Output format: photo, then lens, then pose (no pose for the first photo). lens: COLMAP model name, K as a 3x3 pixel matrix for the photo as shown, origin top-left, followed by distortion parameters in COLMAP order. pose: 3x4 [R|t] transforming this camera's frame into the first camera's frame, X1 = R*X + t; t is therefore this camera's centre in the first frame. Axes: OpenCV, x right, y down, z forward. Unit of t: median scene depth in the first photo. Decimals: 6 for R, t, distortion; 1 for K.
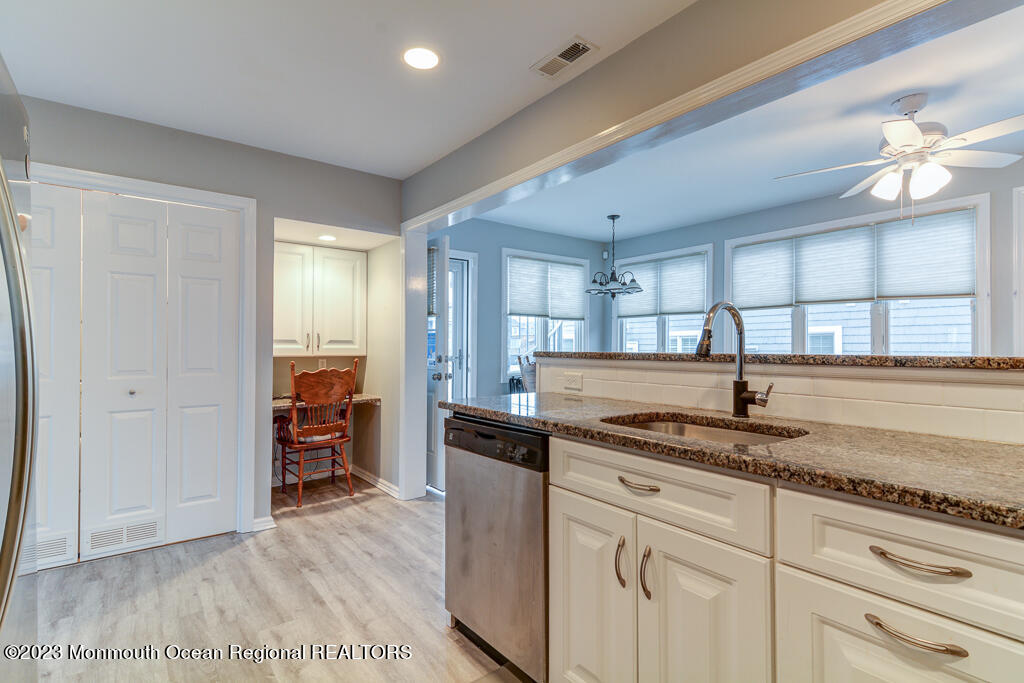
lens RADIAL K [[498.2, 0, 481.0], [0, 498.2, 346.5], [0, 0, 1]] dist [0.027996, -0.009206]
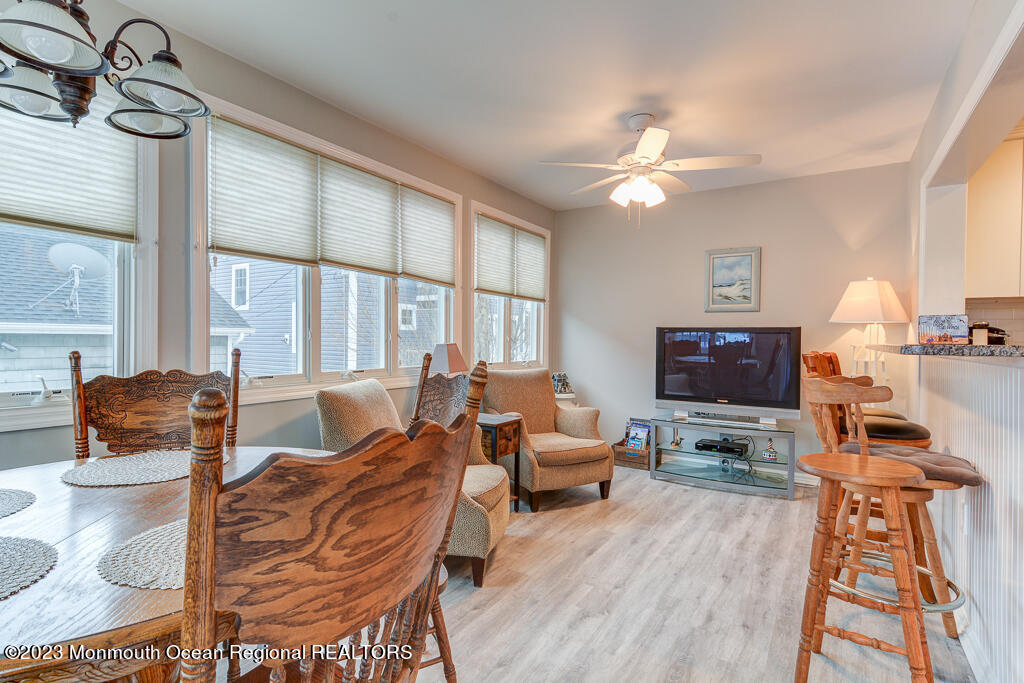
lens RADIAL K [[498.2, 0, 506.5], [0, 498.2, 340.8], [0, 0, 1]] dist [0.027996, -0.009206]
pose [[-0.381752, -0.010370, 0.924206, -0.061174], [-0.015546, 0.999868, 0.004798, 0.009516], [-0.924134, -0.012536, -0.381863, 1.806694]]
